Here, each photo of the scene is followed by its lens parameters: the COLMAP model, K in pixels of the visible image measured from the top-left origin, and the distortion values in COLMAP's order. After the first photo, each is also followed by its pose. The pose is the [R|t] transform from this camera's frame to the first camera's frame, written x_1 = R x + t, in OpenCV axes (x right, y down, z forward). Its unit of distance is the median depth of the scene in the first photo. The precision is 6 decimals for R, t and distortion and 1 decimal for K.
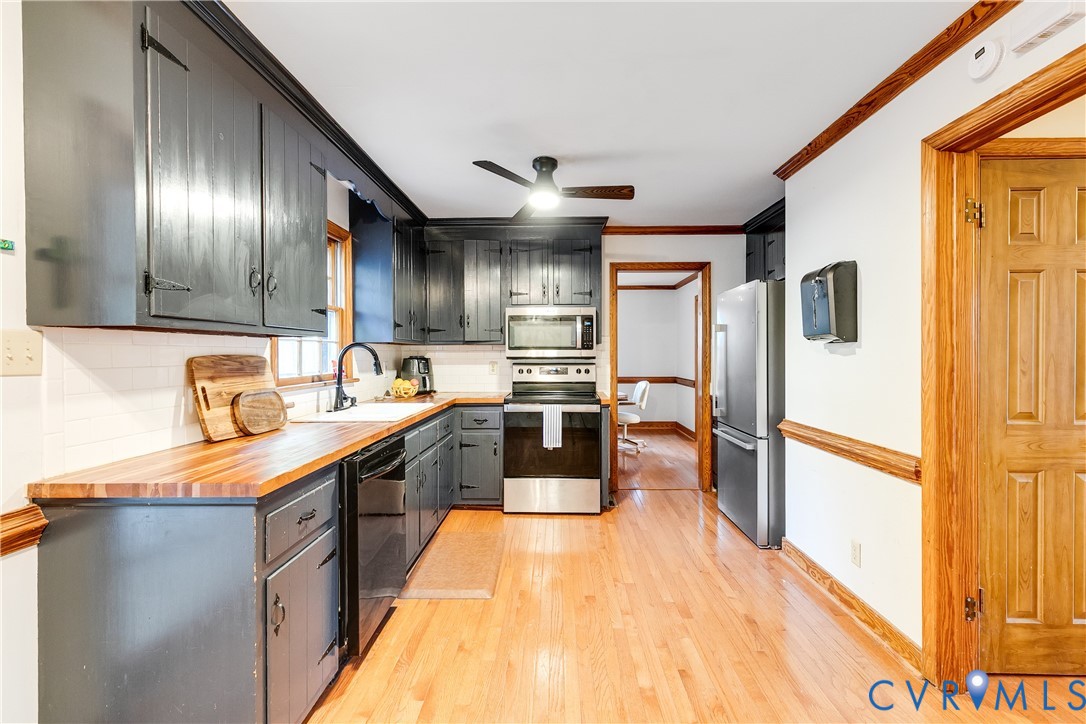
lens RADIAL K [[491.0, 0, 548.0], [0, 491.0, 356.1], [0, 0, 1]] dist [0.003257, 0.000358]
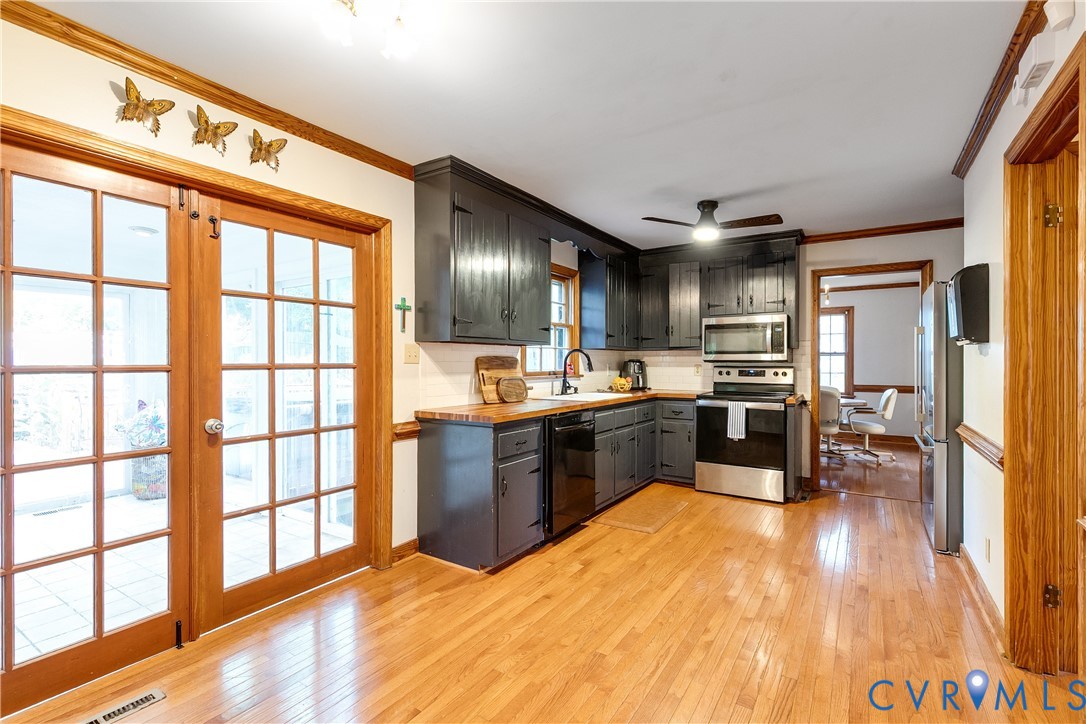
lens RADIAL K [[491.0, 0, 541.6], [0, 491.0, 361.9], [0, 0, 1]] dist [0.003257, 0.000358]
pose [[0.846307, 0.003991, -0.532680, 0.348480], [-0.006196, 0.999978, -0.002352, 0.017596], [0.532659, 0.005291, 0.846313, -0.326609]]
